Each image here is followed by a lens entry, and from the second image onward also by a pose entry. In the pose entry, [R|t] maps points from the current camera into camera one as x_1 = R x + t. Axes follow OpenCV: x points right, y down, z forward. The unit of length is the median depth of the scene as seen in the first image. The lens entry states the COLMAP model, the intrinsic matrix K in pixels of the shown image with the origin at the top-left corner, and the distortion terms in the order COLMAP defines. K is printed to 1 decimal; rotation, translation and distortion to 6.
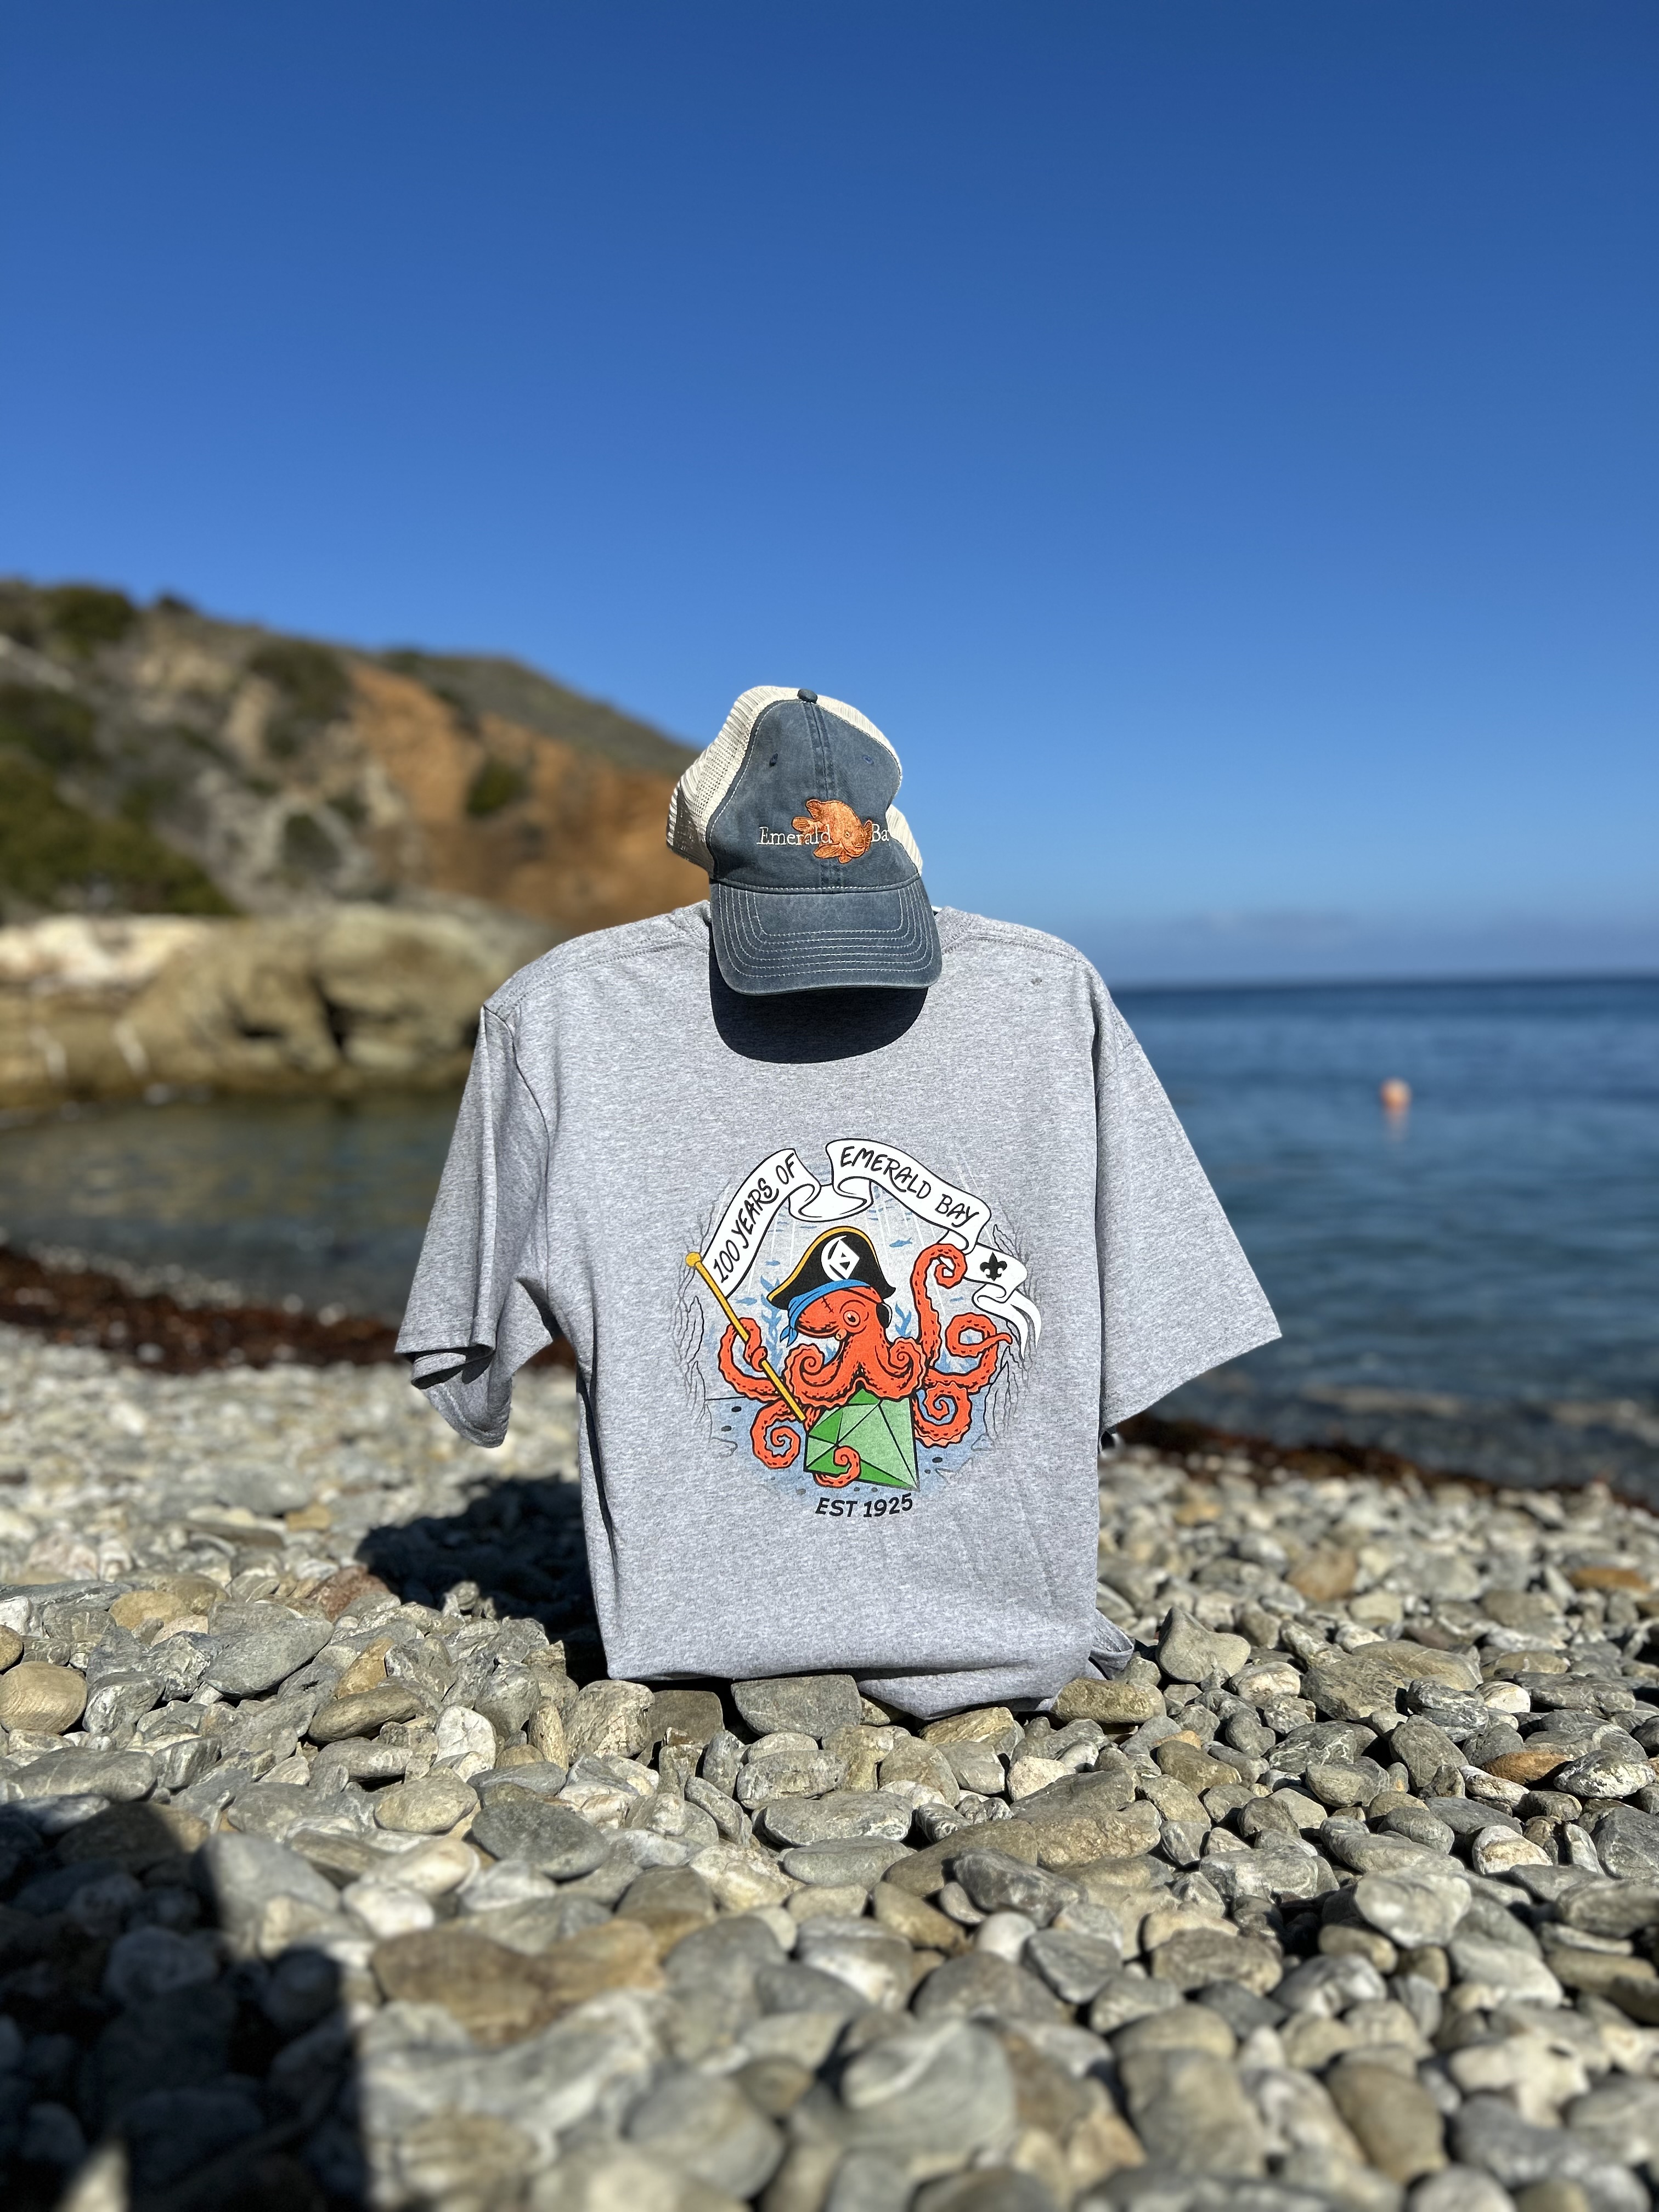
lens RADIAL K [[1688.6, 0, 827.2], [0, 1688.6, 1120.3], [0, 0, 1]] dist [0.008577, 0.001766]
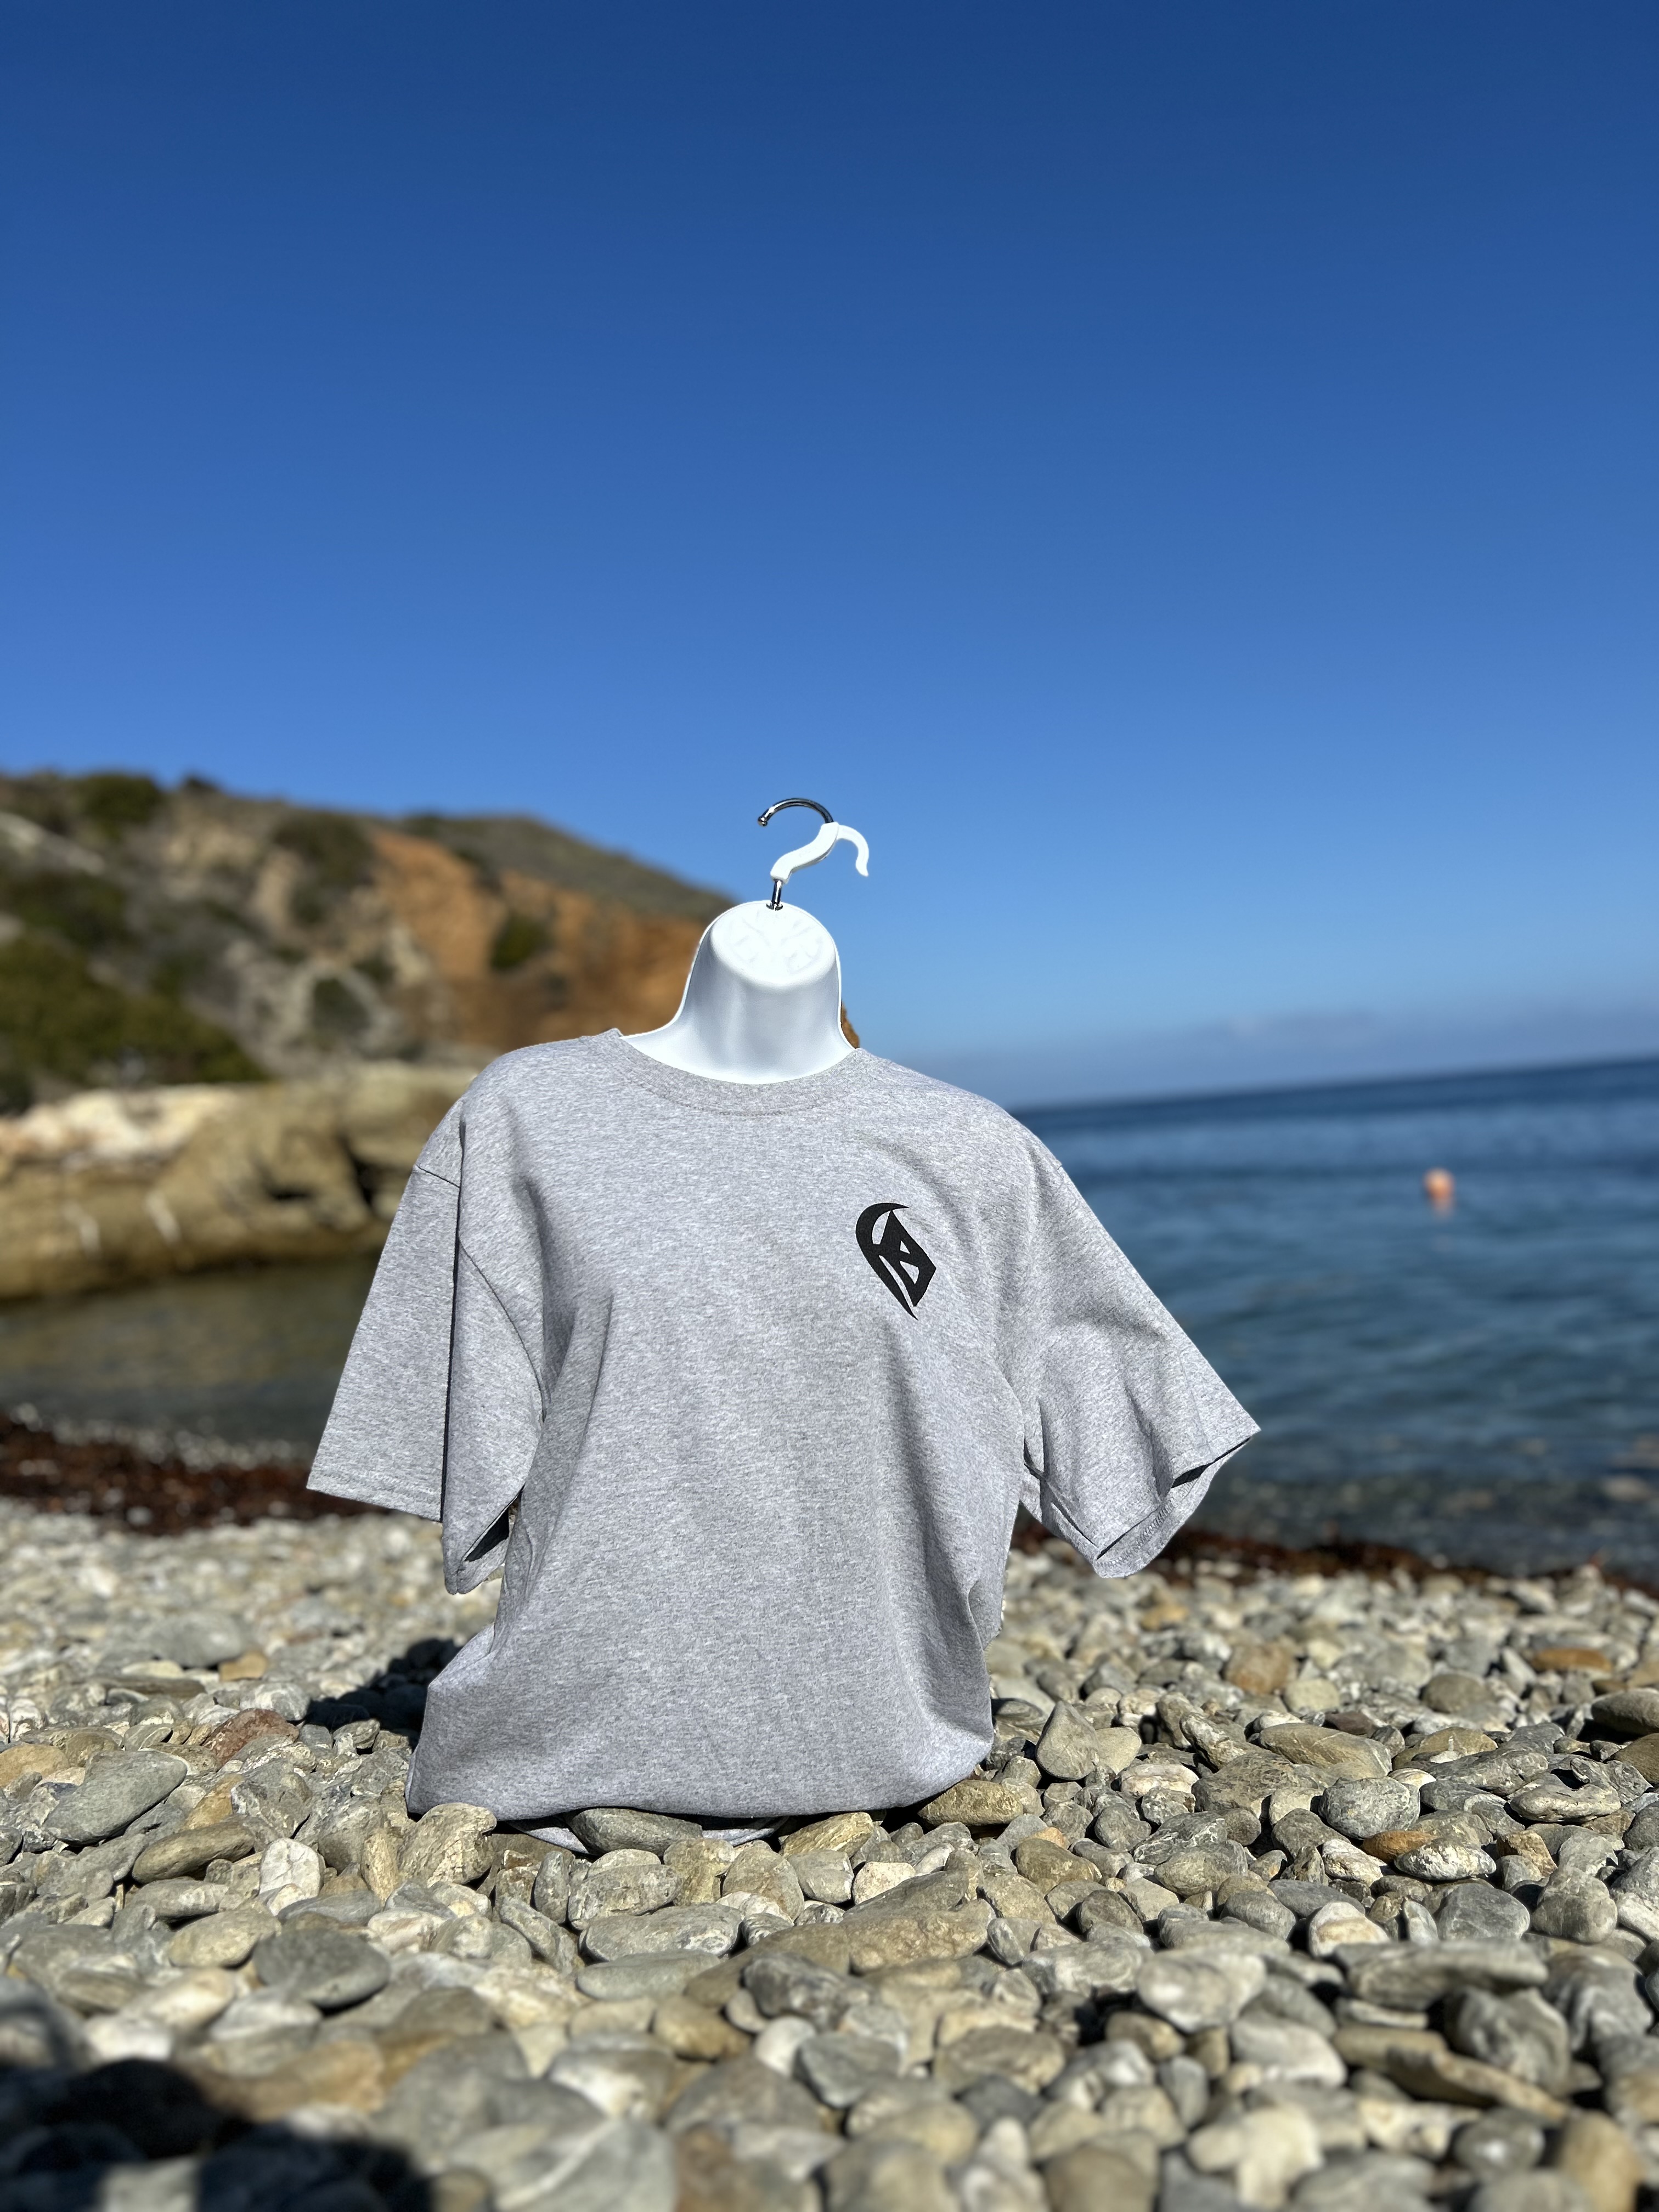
lens RADIAL K [[1688.6, 0, 827.2], [0, 1688.6, 1120.3], [0, 0, 1]] dist [0.008577, 0.001766]
pose [[0.998063, -0.059684, -0.017534, 0.147742], [0.058152, 0.995277, -0.077729, 0.028786], [0.022090, 0.076559, 0.996820, -0.002630]]
